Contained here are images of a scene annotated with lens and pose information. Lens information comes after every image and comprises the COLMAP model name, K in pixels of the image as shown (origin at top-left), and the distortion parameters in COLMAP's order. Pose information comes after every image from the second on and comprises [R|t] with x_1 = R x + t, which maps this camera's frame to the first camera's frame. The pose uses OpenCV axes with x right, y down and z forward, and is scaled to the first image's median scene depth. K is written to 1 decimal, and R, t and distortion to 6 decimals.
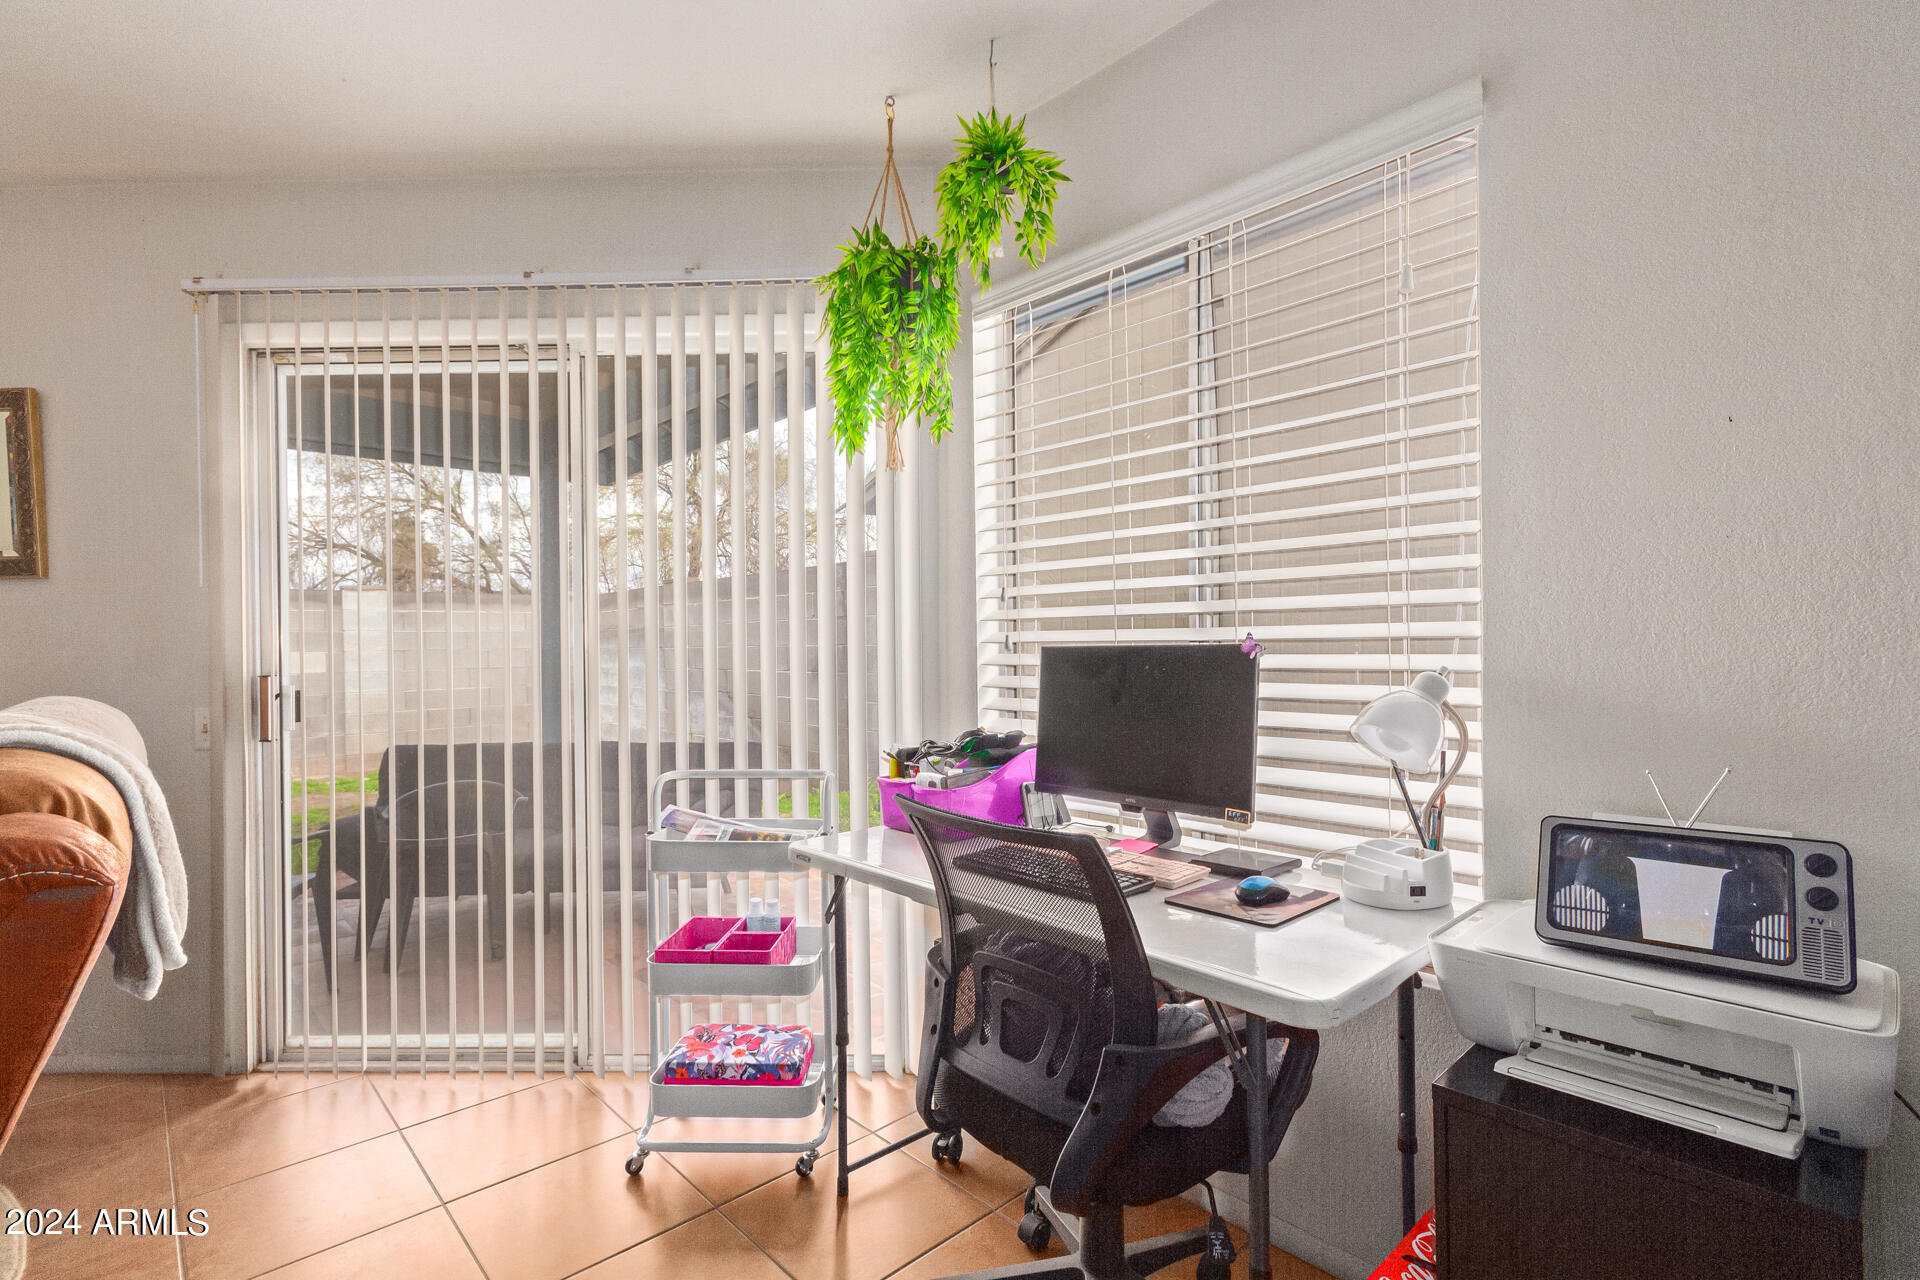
lens RADIAL K [[891.9, 0, 964.9], [0, 891.9, 655.8], [0, 0, 1]] dist [0.007547, -0.002333]
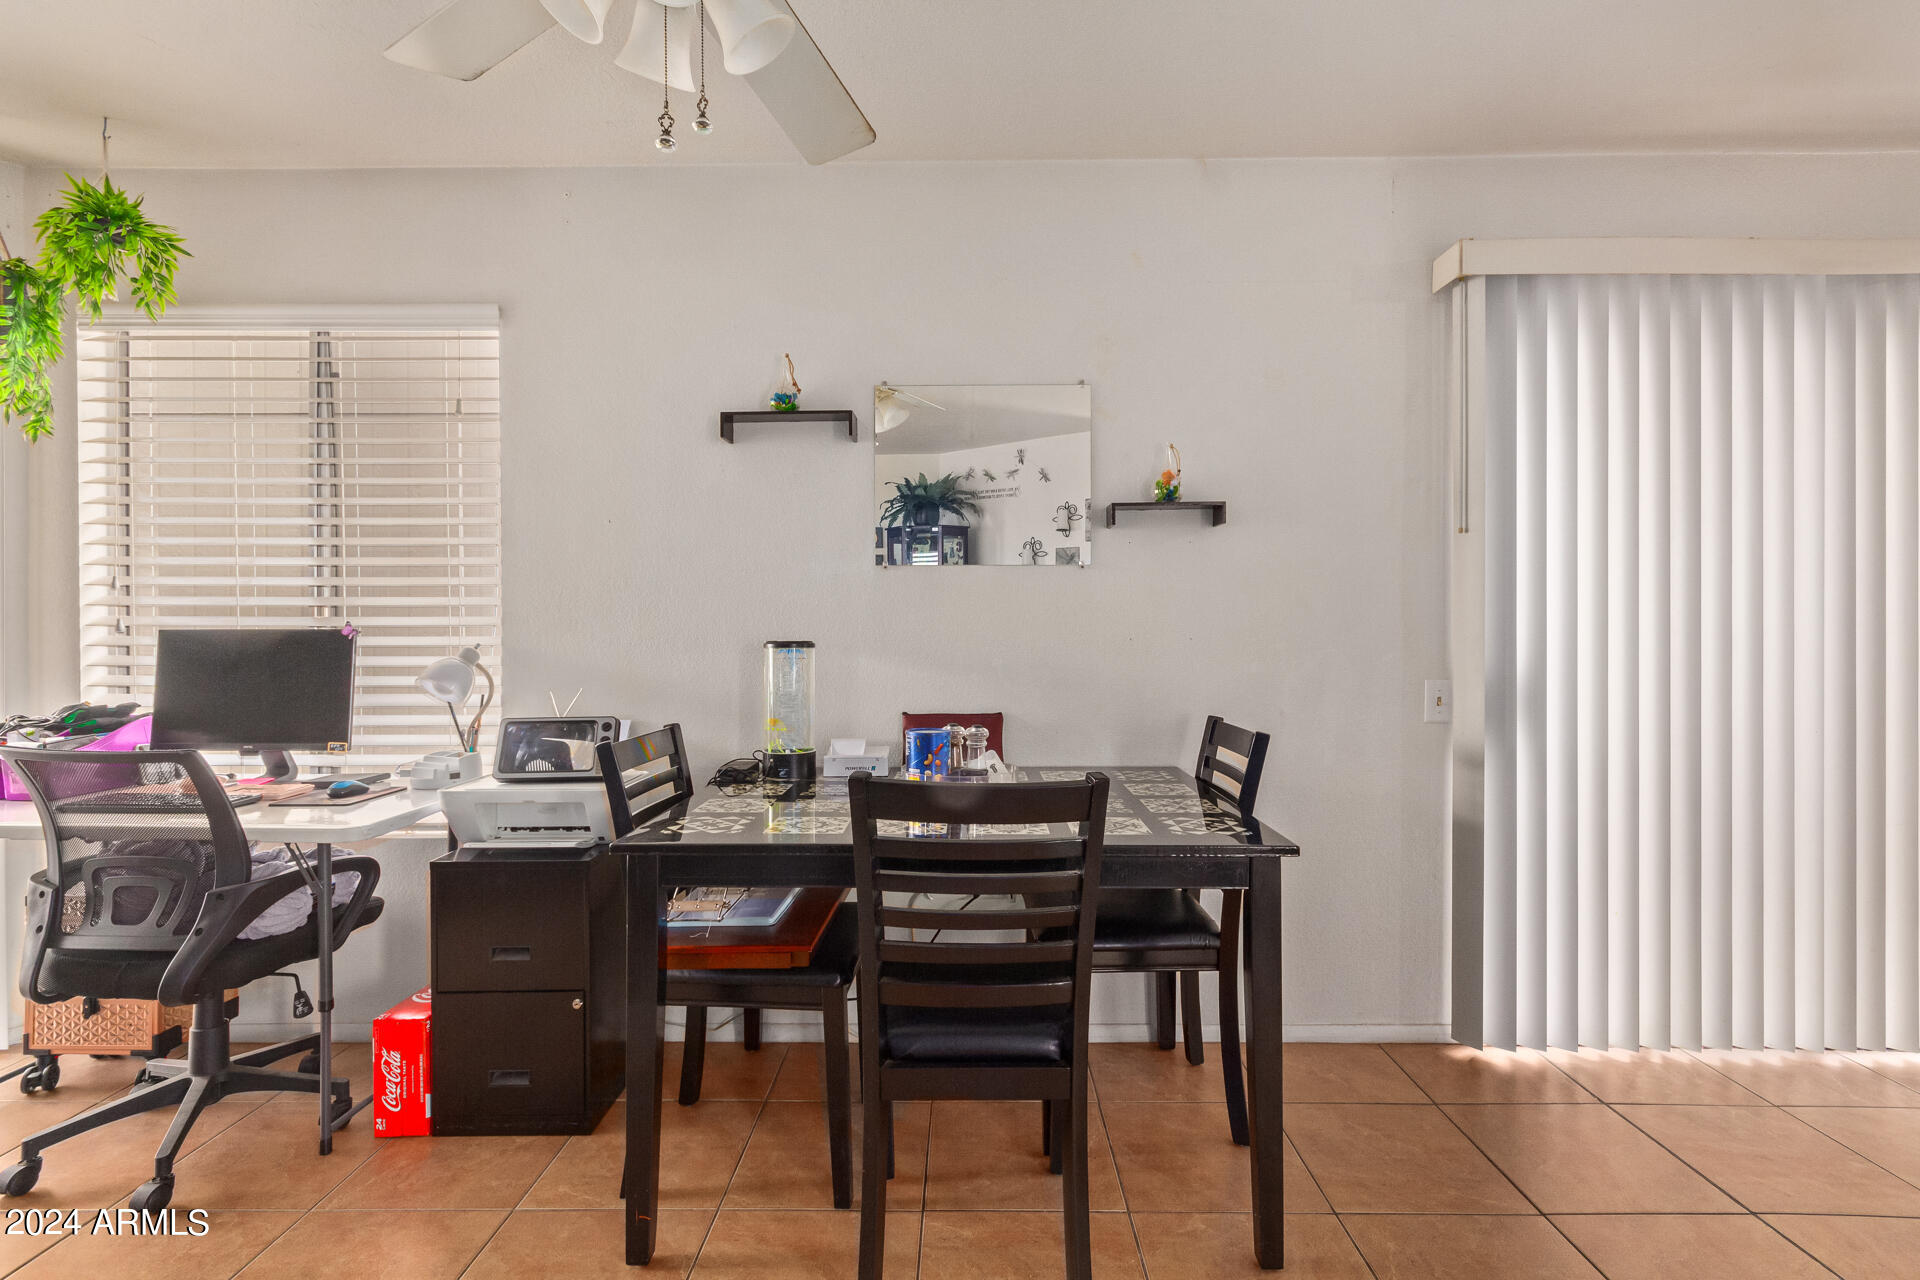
lens RADIAL K [[891.9, 0, 961.0], [0, 891.9, 630.8], [0, 0, 1]] dist [0.007547, -0.002333]
pose [[0.690997, 0.007137, 0.722823, -0.041309], [0.001544, 0.999934, -0.011349, 0.006966], [-0.722856, 0.008959, 0.690940, -0.639676]]
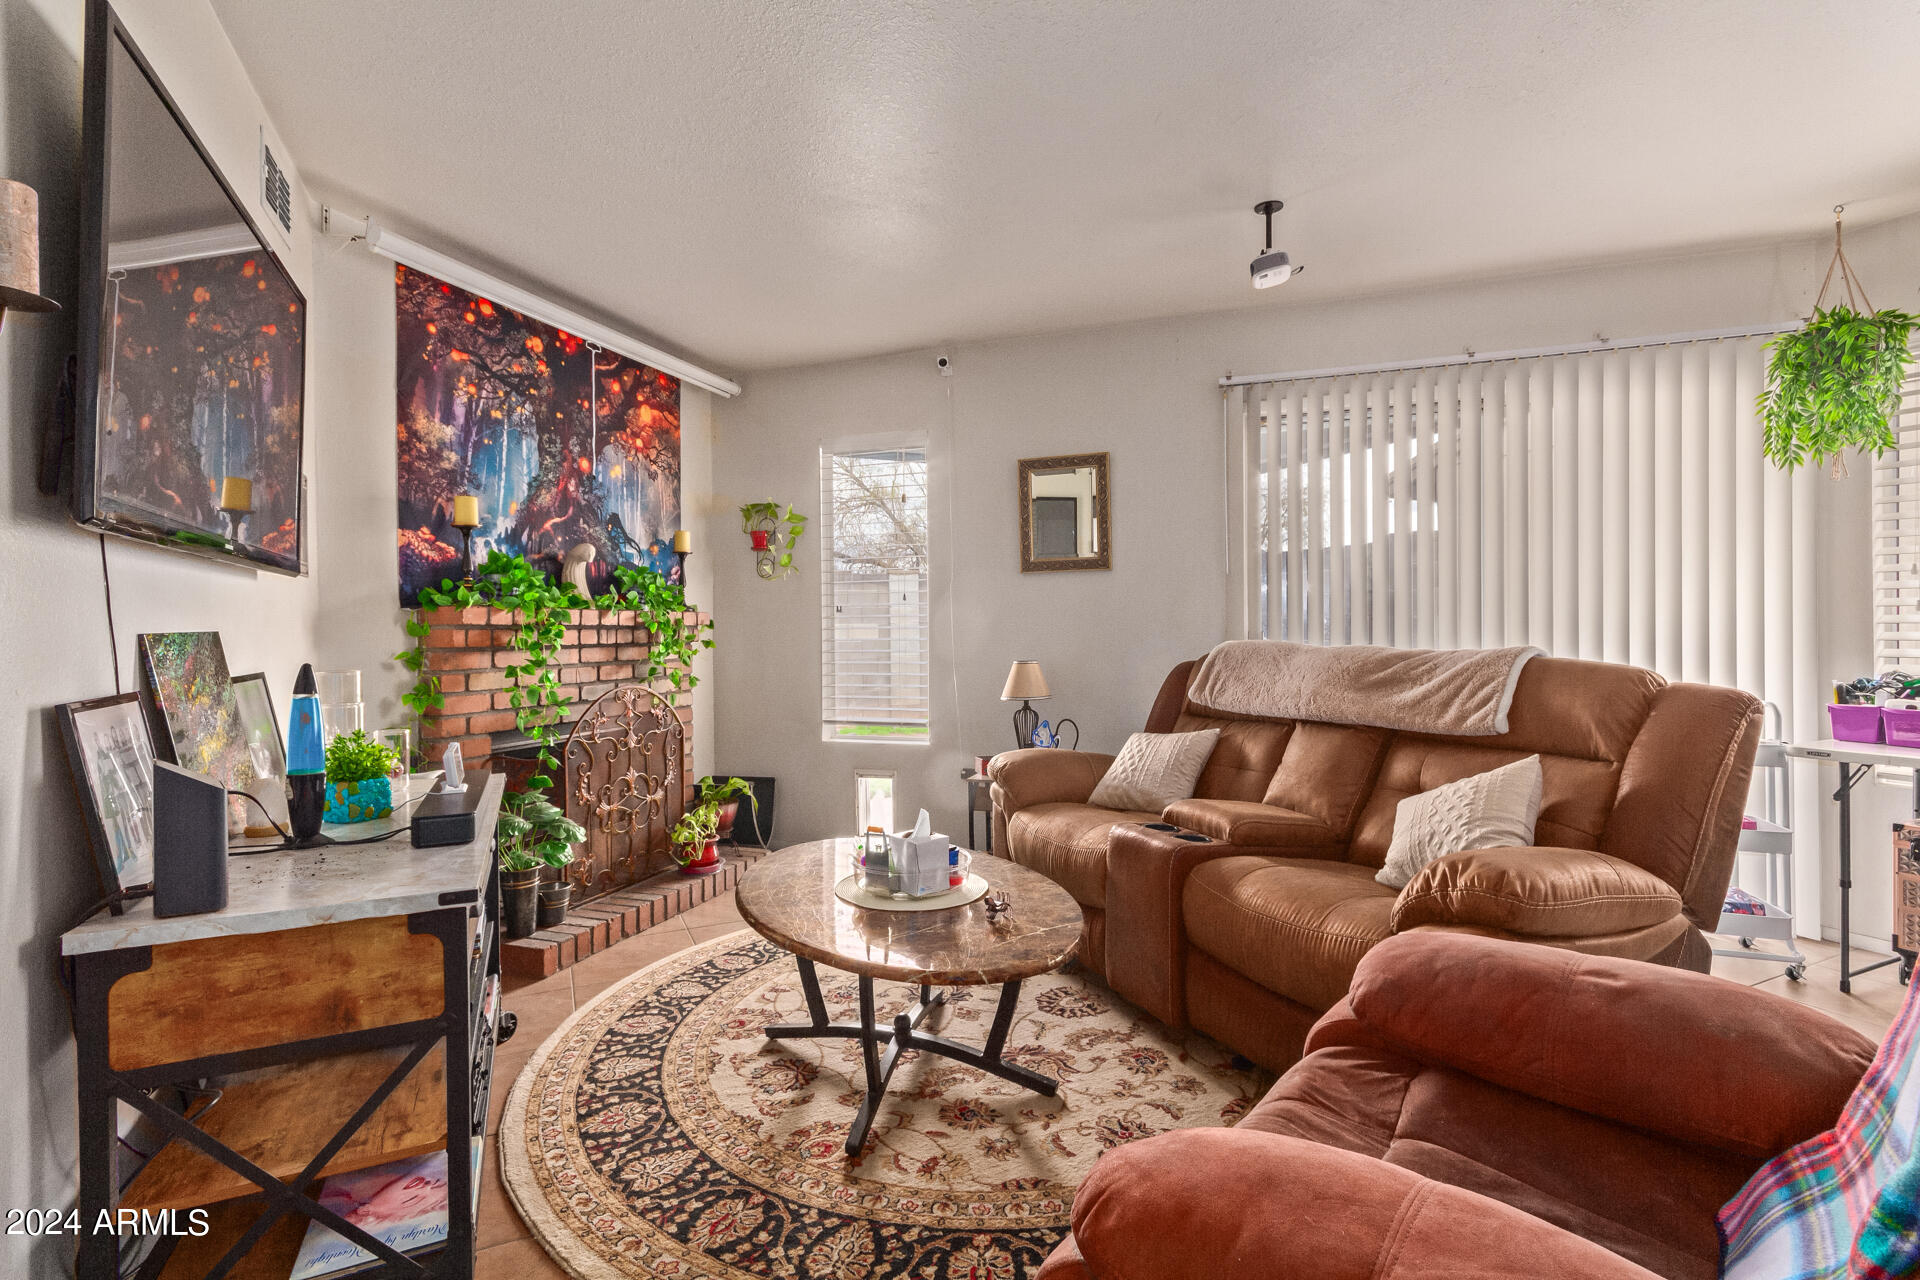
lens RADIAL K [[891.9, 0, 953.4], [0, 891.9, 630.2], [0, 0, 1]] dist [0.007547, -0.002333]
pose [[0.951418, 0.003057, -0.307886, -1.035053], [-0.003688, 0.999992, -0.001469, 0.033060], [0.307879, 0.002533, 0.951422, -0.786590]]
